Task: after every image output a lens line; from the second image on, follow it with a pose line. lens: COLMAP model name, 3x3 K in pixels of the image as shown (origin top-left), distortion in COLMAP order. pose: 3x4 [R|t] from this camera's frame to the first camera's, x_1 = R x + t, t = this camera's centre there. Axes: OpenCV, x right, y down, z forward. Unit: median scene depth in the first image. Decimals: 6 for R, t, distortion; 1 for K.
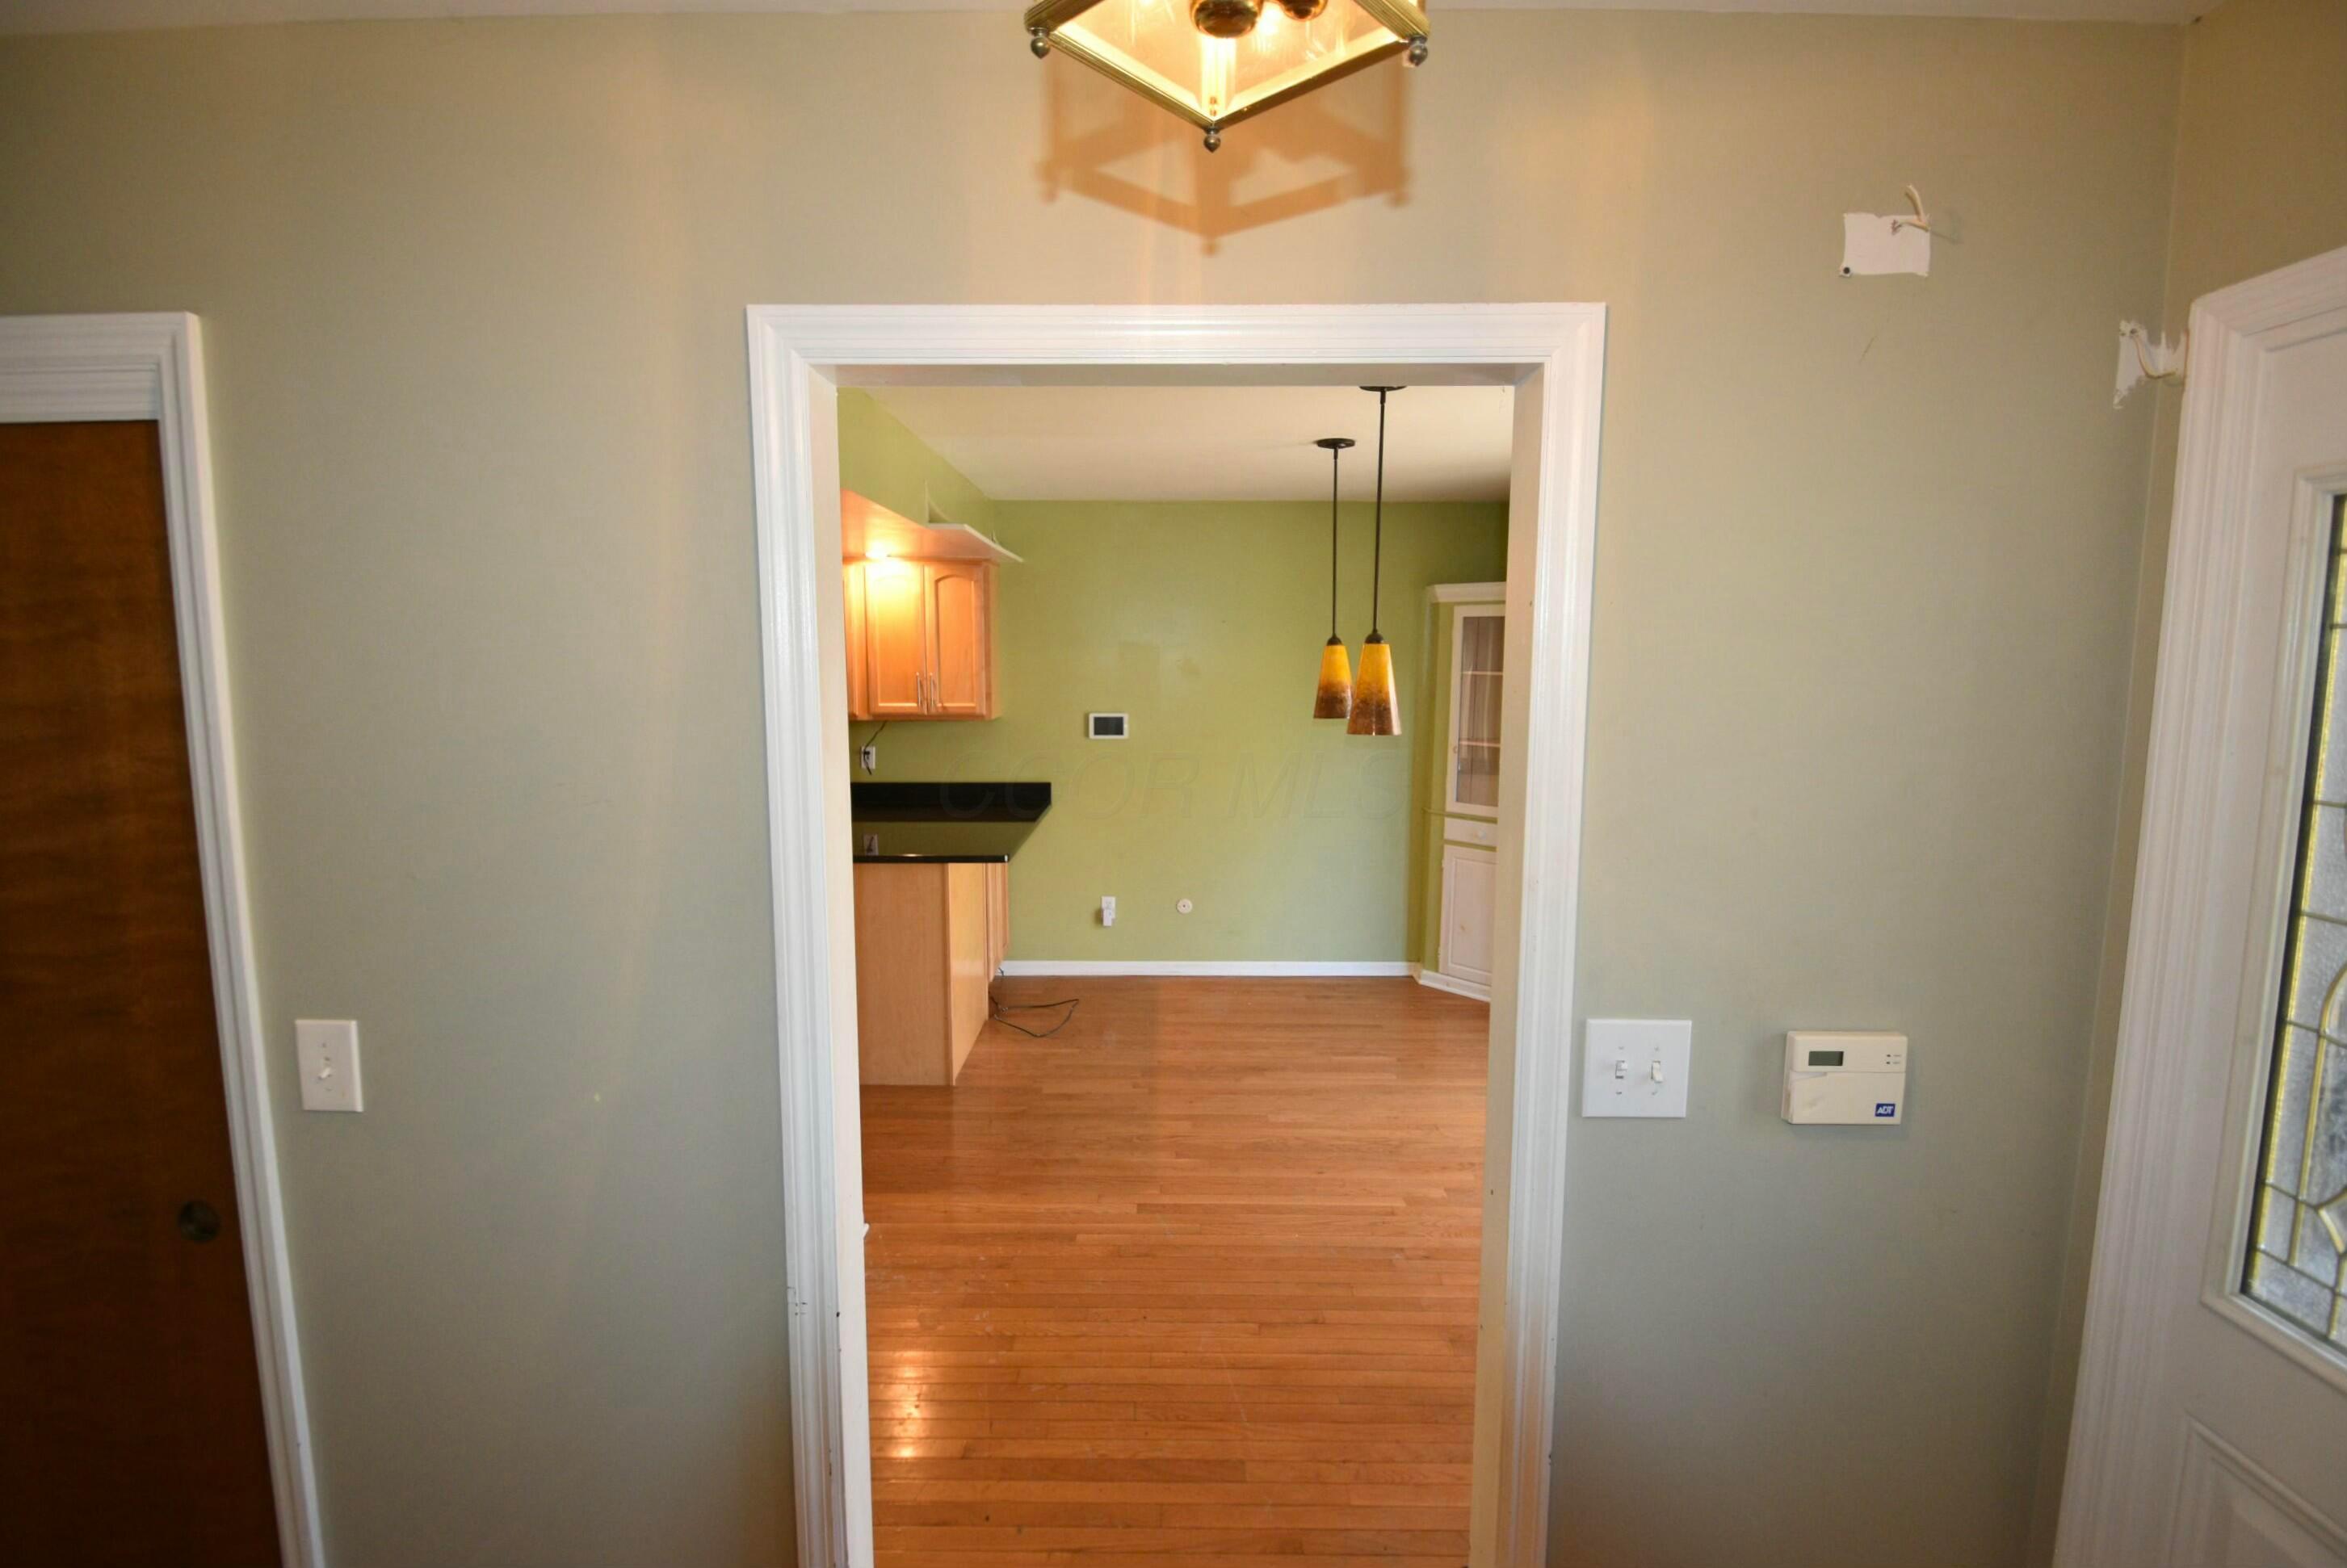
lens RADIAL K [[1032.2, 0, 1172.9], [0, 1032.2, 776.6], [0, 0, 1]] dist [-0.004989, -0.007299]
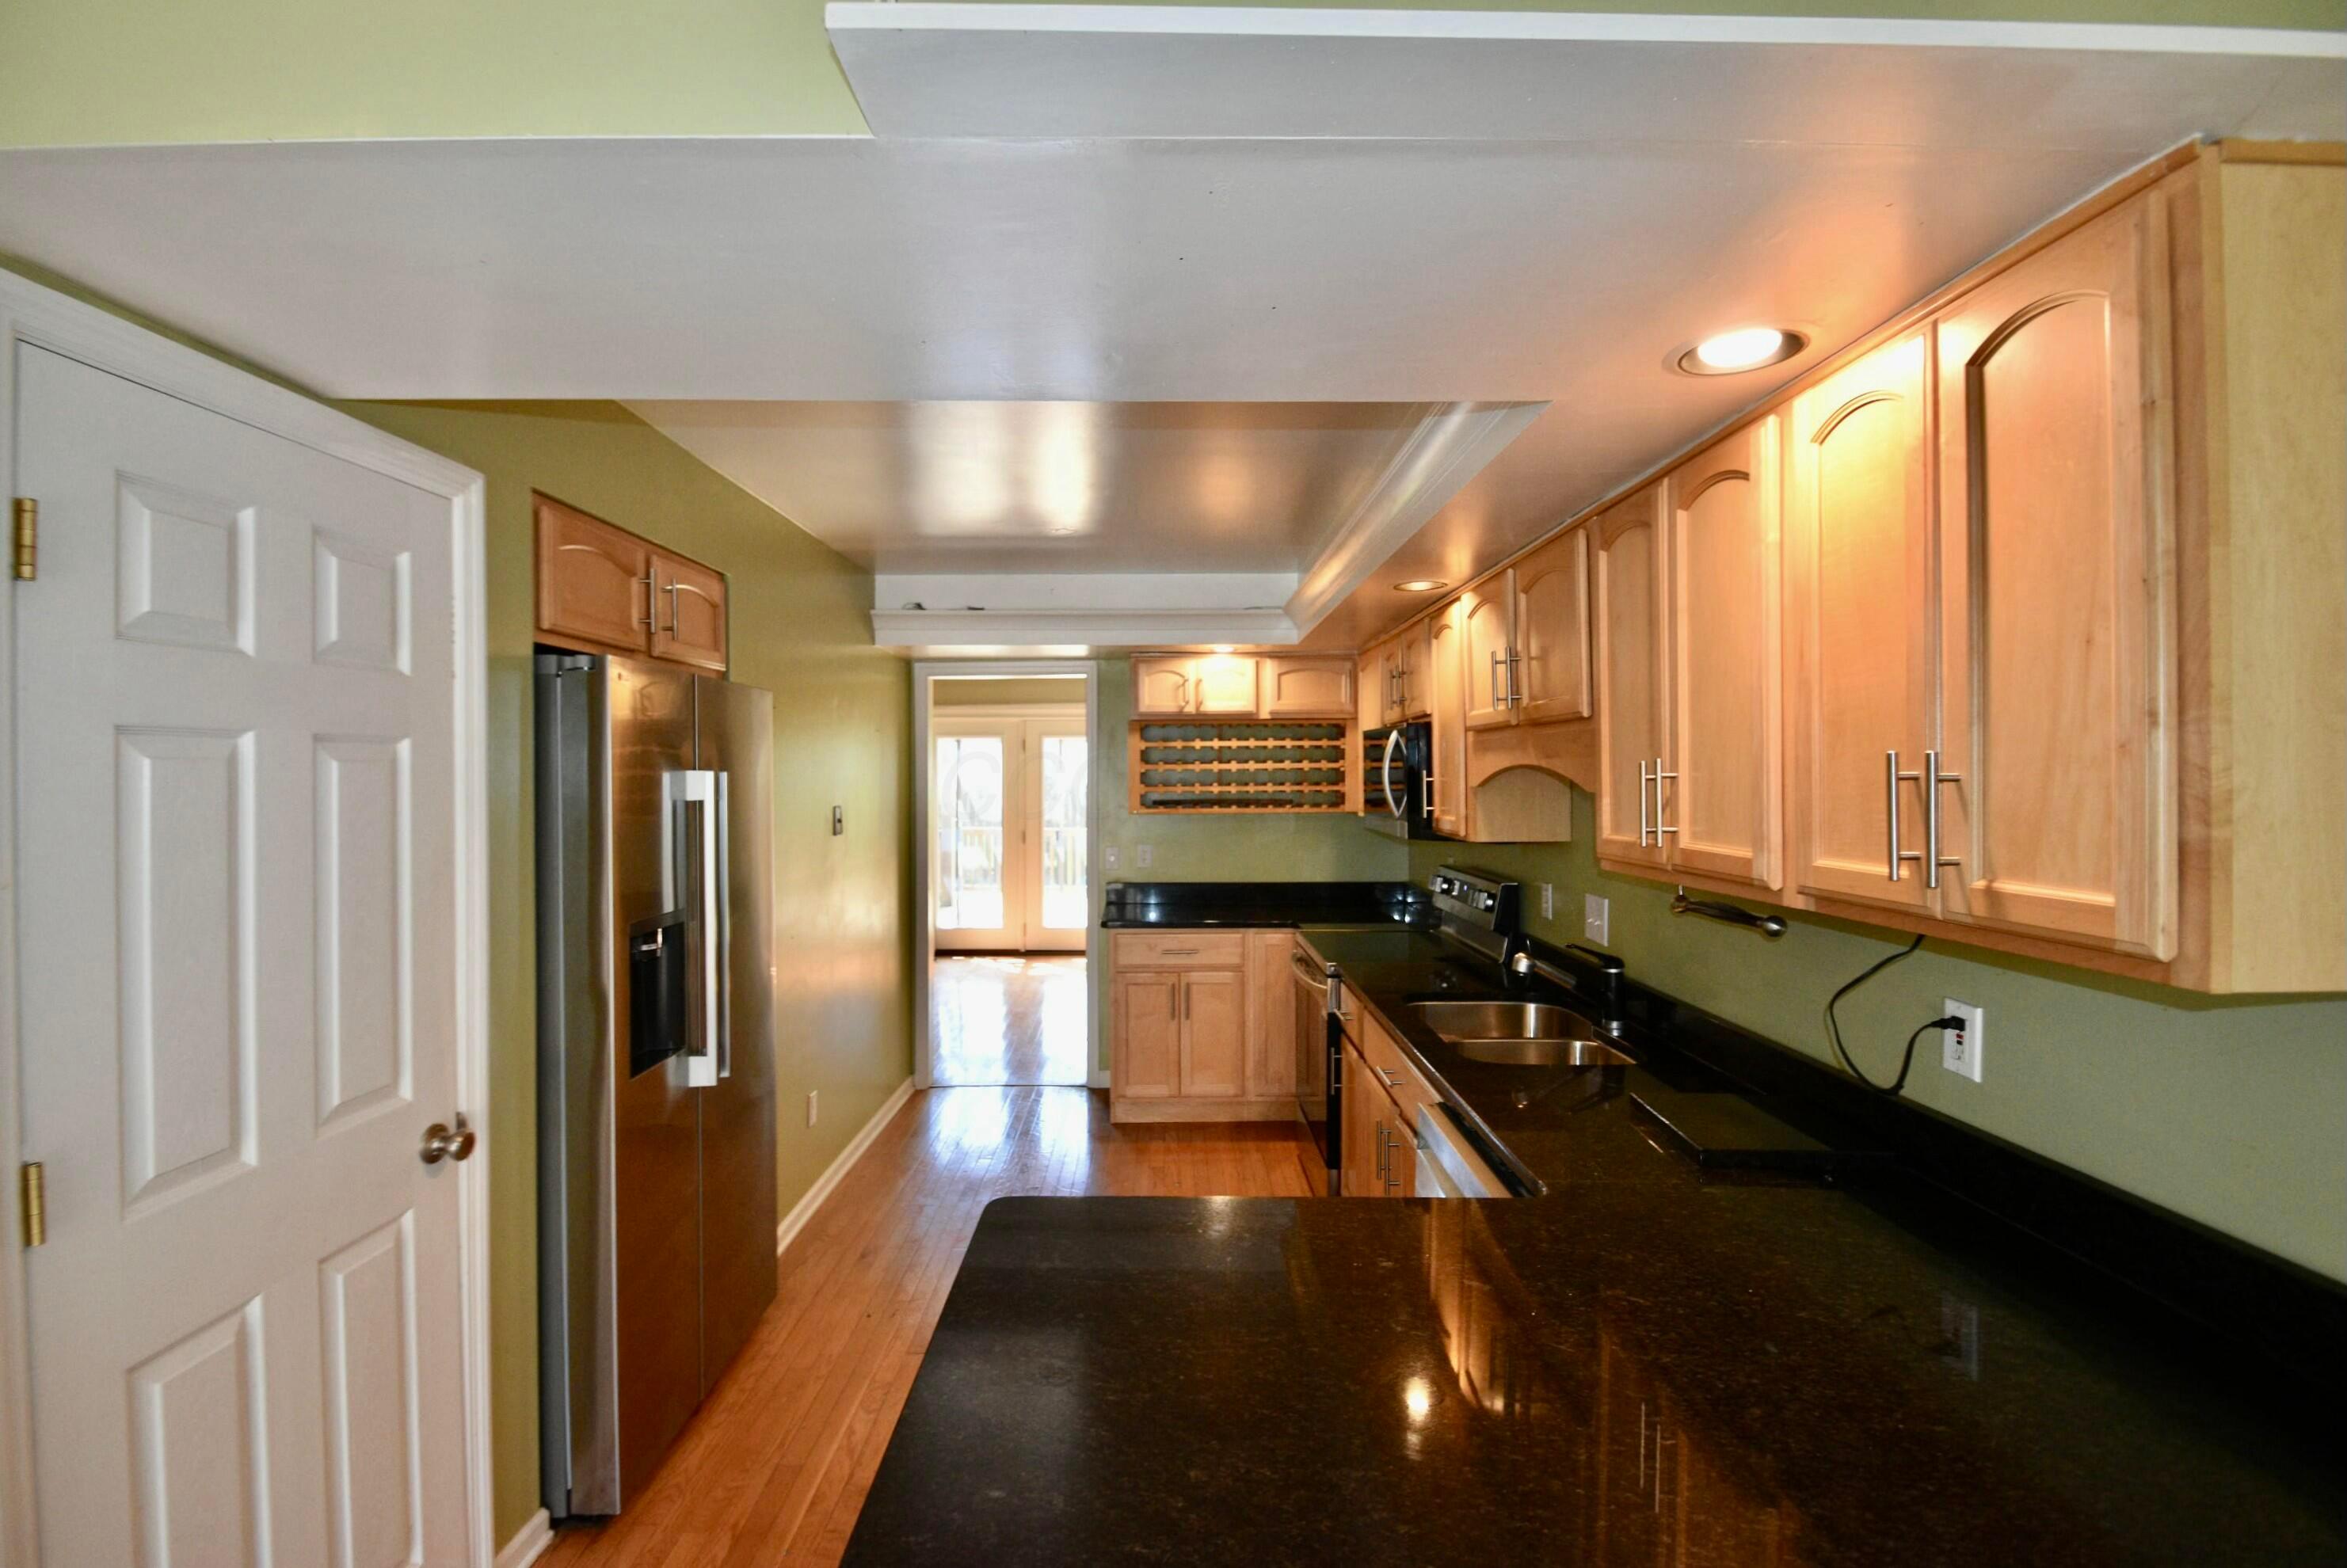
lens RADIAL K [[1032.3, 0, 1151.8], [0, 1032.3, 771.7], [0, 0, 1]] dist [-0.004989, -0.007299]
pose [[0.014855, -0.001353, -0.999889, 0.001212], [-0.115371, 0.993318, -0.003058, -0.073949], [0.993211, 0.115403, 0.014600, 0.820370]]
